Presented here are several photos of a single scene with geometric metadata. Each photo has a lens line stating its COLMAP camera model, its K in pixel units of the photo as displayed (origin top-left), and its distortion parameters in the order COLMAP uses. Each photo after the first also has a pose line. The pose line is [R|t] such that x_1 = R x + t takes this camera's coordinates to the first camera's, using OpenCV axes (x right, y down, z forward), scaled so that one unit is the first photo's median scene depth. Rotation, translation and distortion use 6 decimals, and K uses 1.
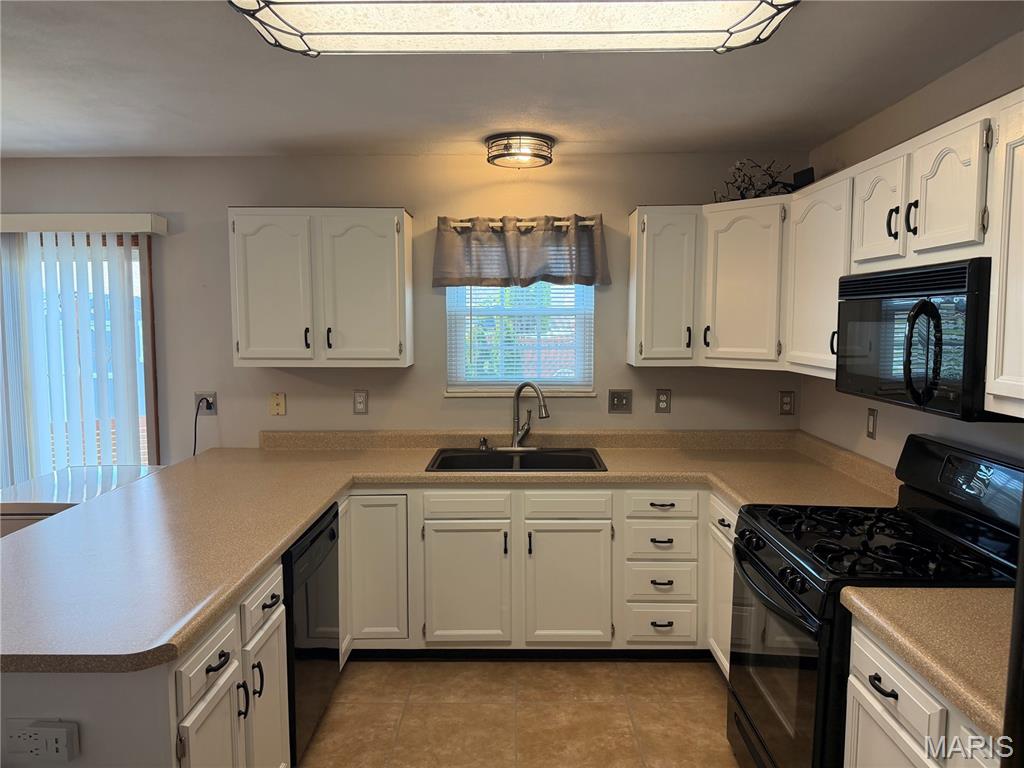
lens RADIAL K [[720.4, 0, 505.9], [0, 720.4, 382.0], [0, 0, 1]] dist [0.052461, -0.063174]
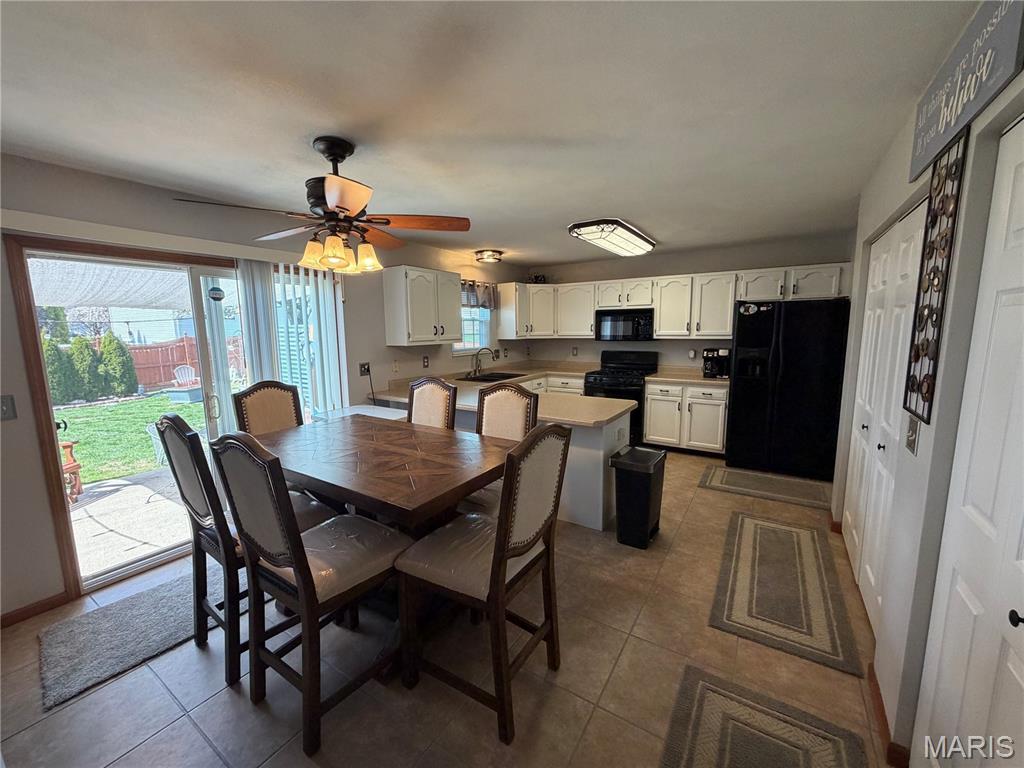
lens RADIAL K [[408.0, 0, 509.7], [0, 408.0, 384.8], [0, 0, 1]] dist [0.001067, 0.000087]
pose [[0.538206, -0.121554, 0.834002, -1.273646], [0.086443, 0.992288, 0.088839, 0.010380], [-0.838368, 0.024279, 0.544563, 0.171045]]
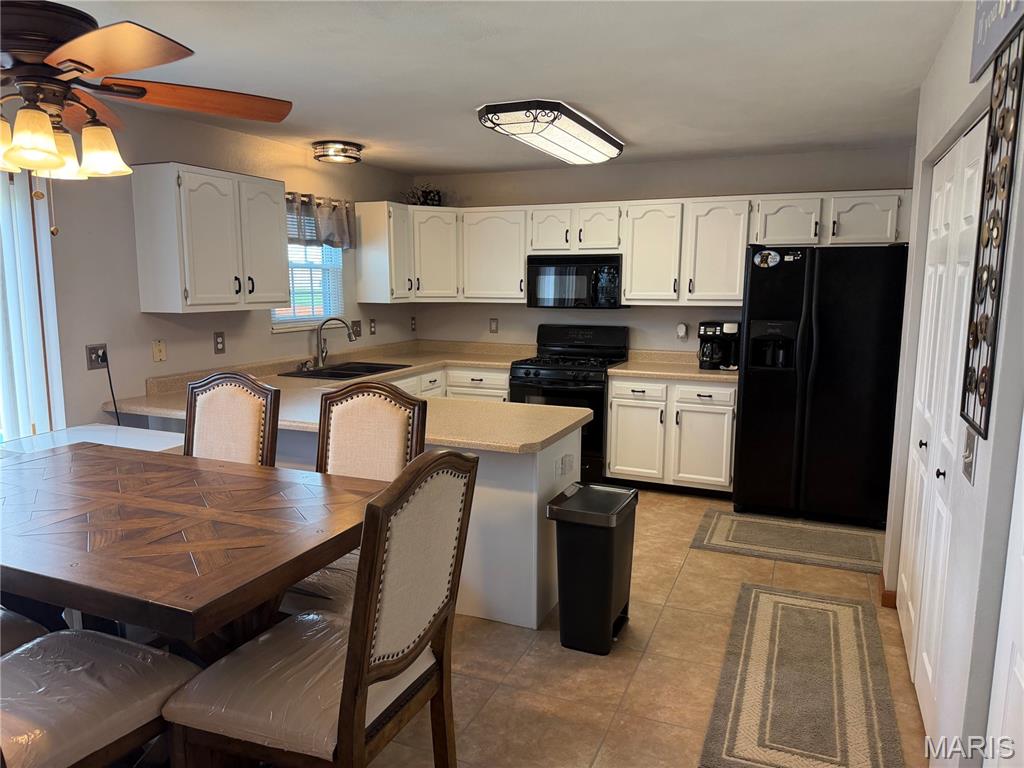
lens RADIAL K [[720.4, 0, 514.3], [0, 720.4, 385.4], [0, 0, 1]] dist [0.052461, -0.063174]
pose [[0.378033, -0.130455, 0.916555, -1.289735], [0.077232, 0.991015, 0.109199, 0.005742], [-0.922565, 0.029507, 0.384712, 0.152840]]
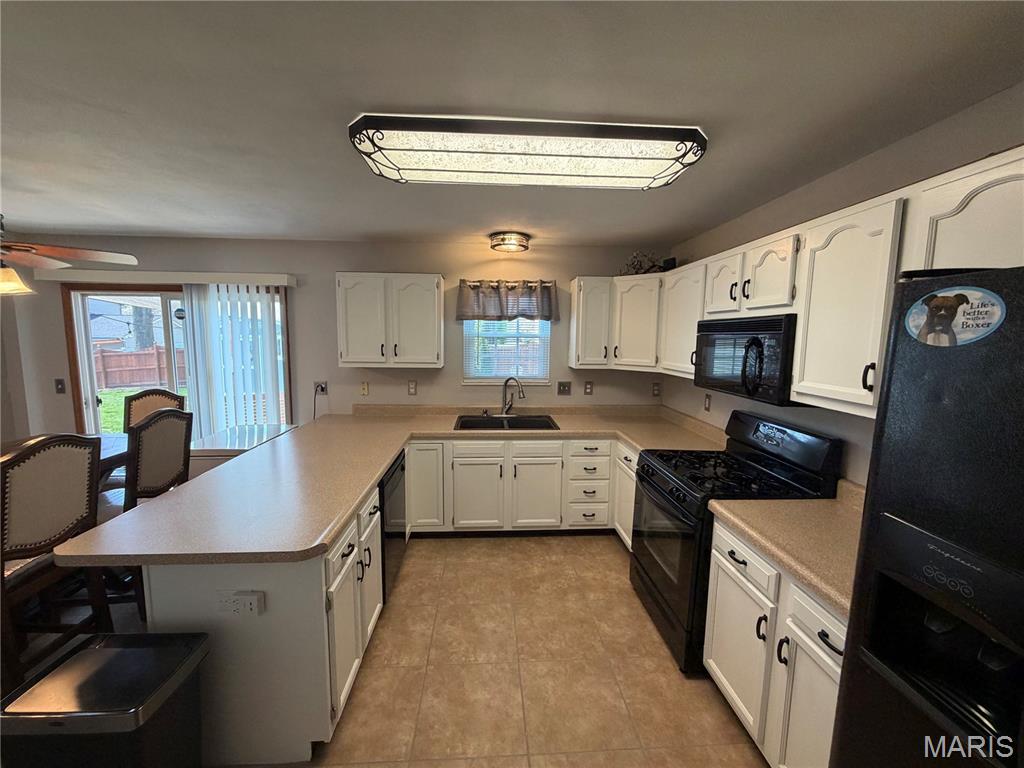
lens RADIAL K [[408.0, 0, 506.6], [0, 408.0, 383.0], [0, 0, 1]] dist [0.001067, 0.000087]
pose [[0.997713, 0.005978, 0.067332, -0.055299], [-0.007880, 0.999576, 0.028016, -0.014468], [-0.067136, -0.028482, 0.997337, 0.032081]]
